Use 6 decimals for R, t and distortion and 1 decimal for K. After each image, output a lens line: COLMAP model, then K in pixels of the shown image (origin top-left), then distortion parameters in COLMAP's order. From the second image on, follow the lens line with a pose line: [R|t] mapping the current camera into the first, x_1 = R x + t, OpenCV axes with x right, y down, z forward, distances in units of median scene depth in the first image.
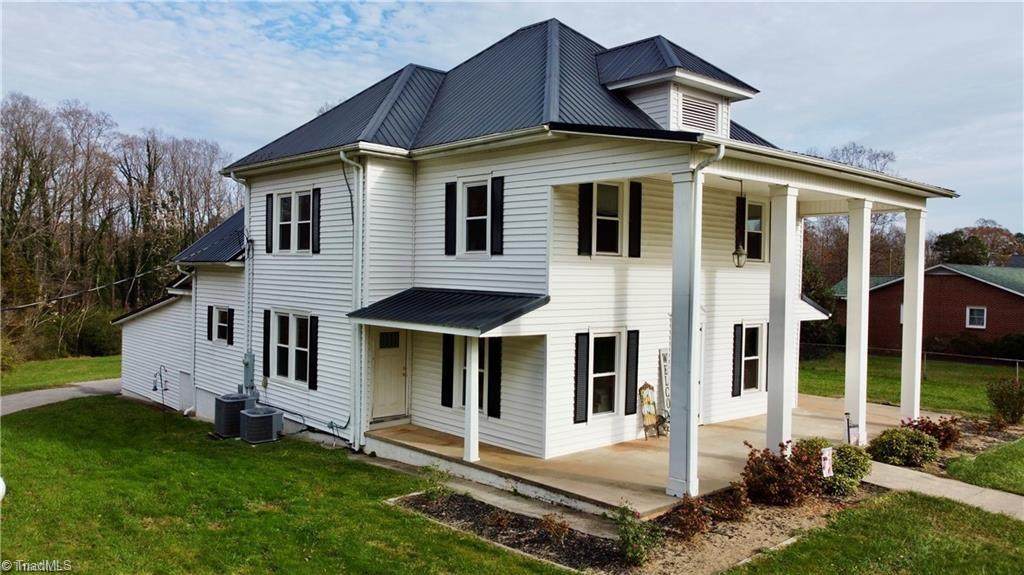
lens RADIAL K [[779.4, 0, 512.0], [0, 779.4, 287.5], [0, 0, 1]] dist [-0.004982, -0.001515]
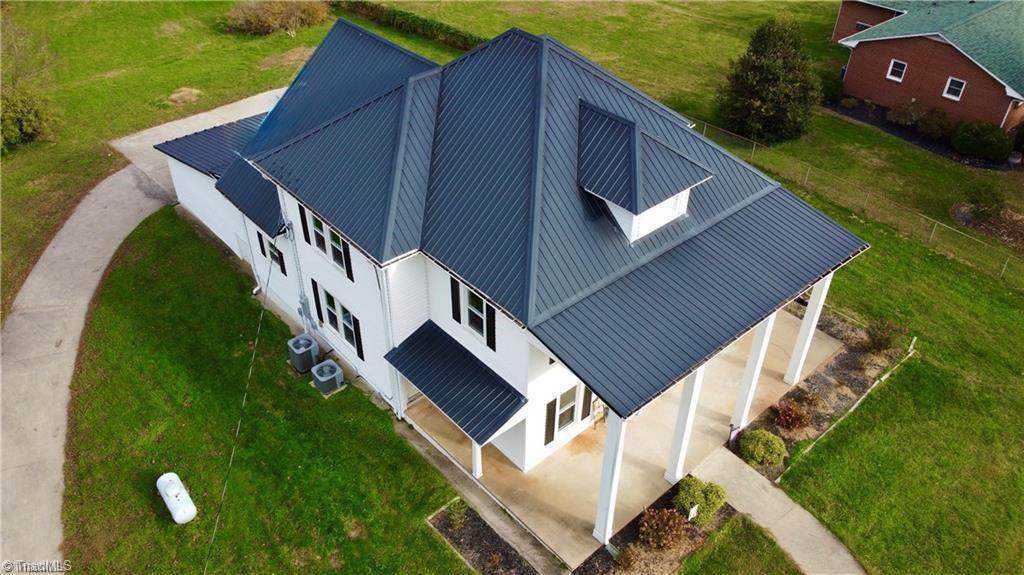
lens RADIAL K [[779.4, 0, 512.0], [0, 779.4, 287.5], [0, 0, 1]] dist [-0.004982, -0.001515]
pose [[0.999906, 0.006034, -0.012287, 0.034909], [0.002486, 0.802636, 0.596464, -1.026506], [0.013461, -0.596439, 0.802546, -0.034487]]
